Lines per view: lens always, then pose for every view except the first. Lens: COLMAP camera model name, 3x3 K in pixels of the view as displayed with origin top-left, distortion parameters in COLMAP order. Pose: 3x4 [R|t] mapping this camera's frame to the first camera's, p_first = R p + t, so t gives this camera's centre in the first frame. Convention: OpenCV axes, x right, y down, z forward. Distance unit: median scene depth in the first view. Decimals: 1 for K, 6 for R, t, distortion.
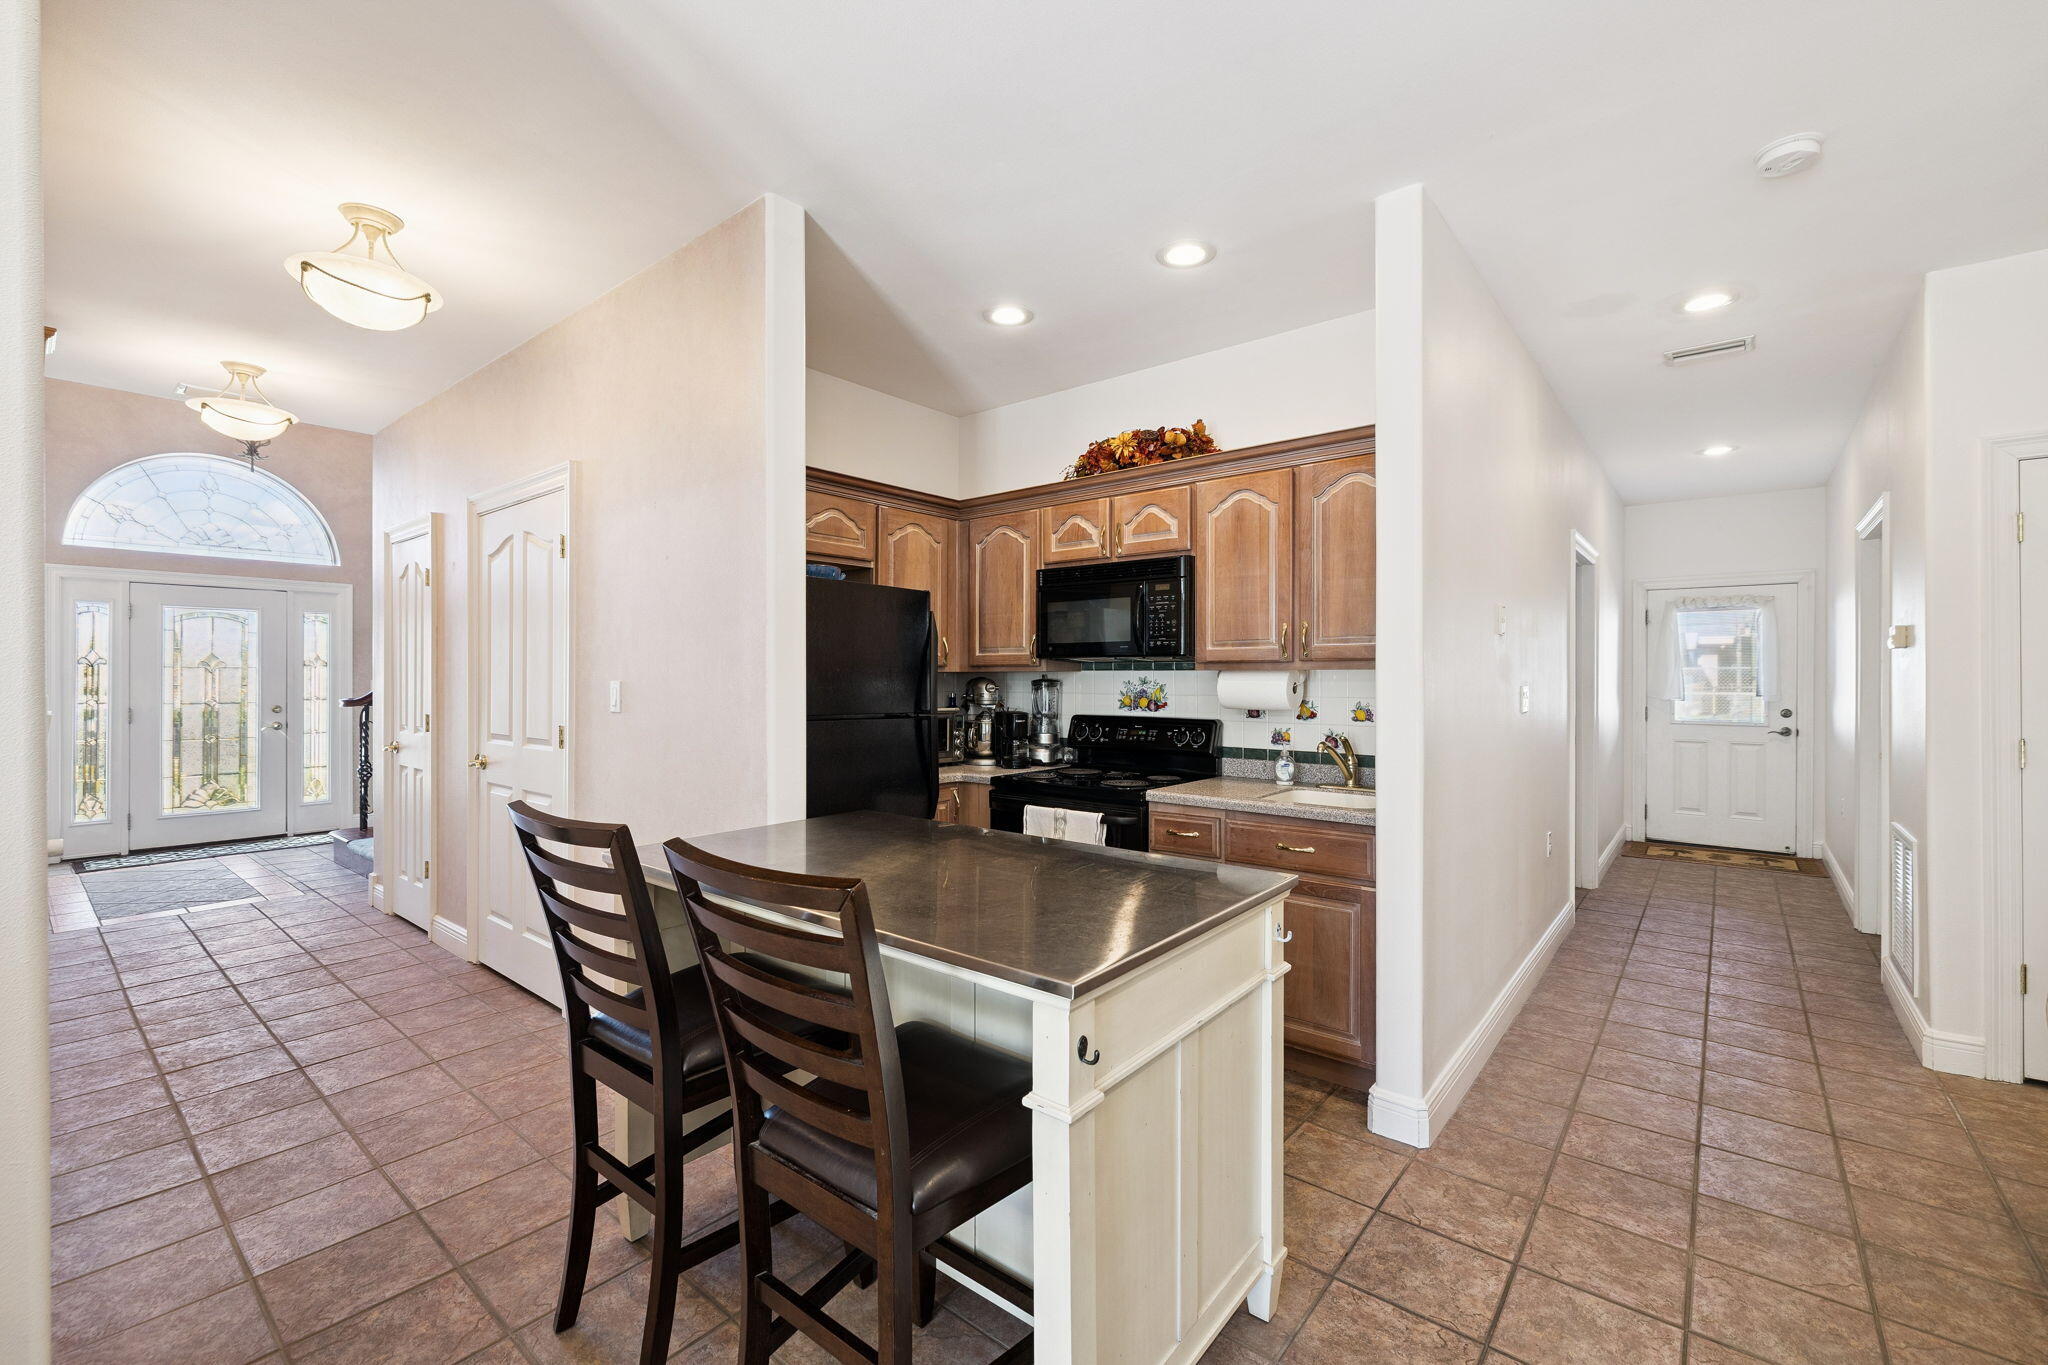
lens RADIAL K [[869.3, 0, 1035.2], [0, 869.3, 677.7], [0, 0, 1]] dist [0.000047, 0.001334]
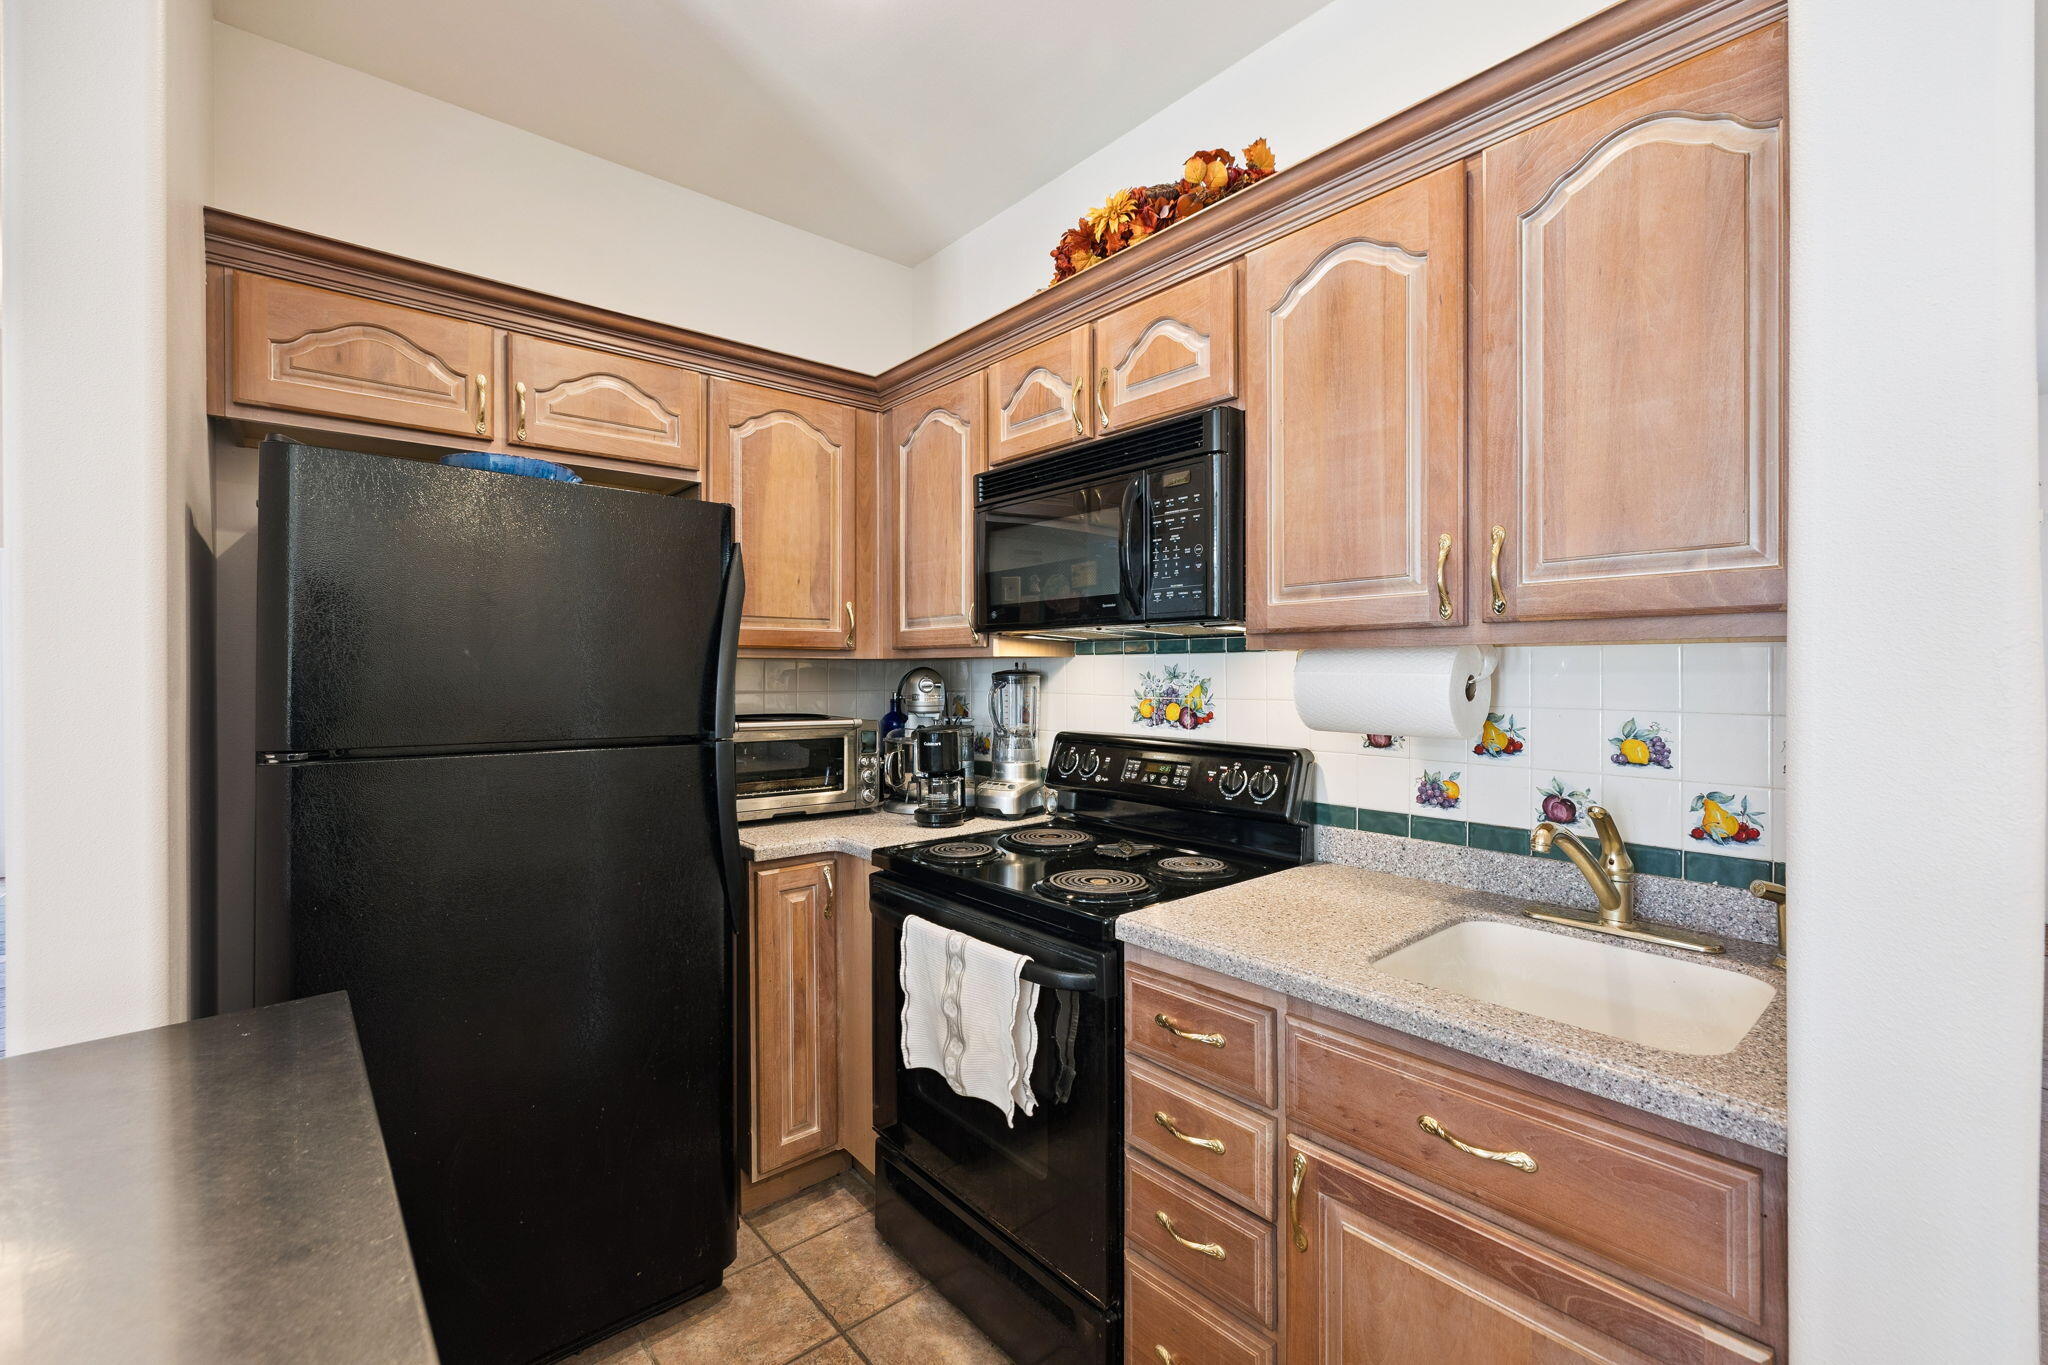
lens RADIAL K [[869.3, 0, 1027.0], [0, 869.3, 673.6], [0, 0, 1]] dist [0.000047, 0.001334]
pose [[0.984313, -0.003430, -0.176399, 0.142790], [0.004282, 0.999981, 0.004454, 0.001682], [0.176380, -0.005139, 0.984309, 0.484705]]
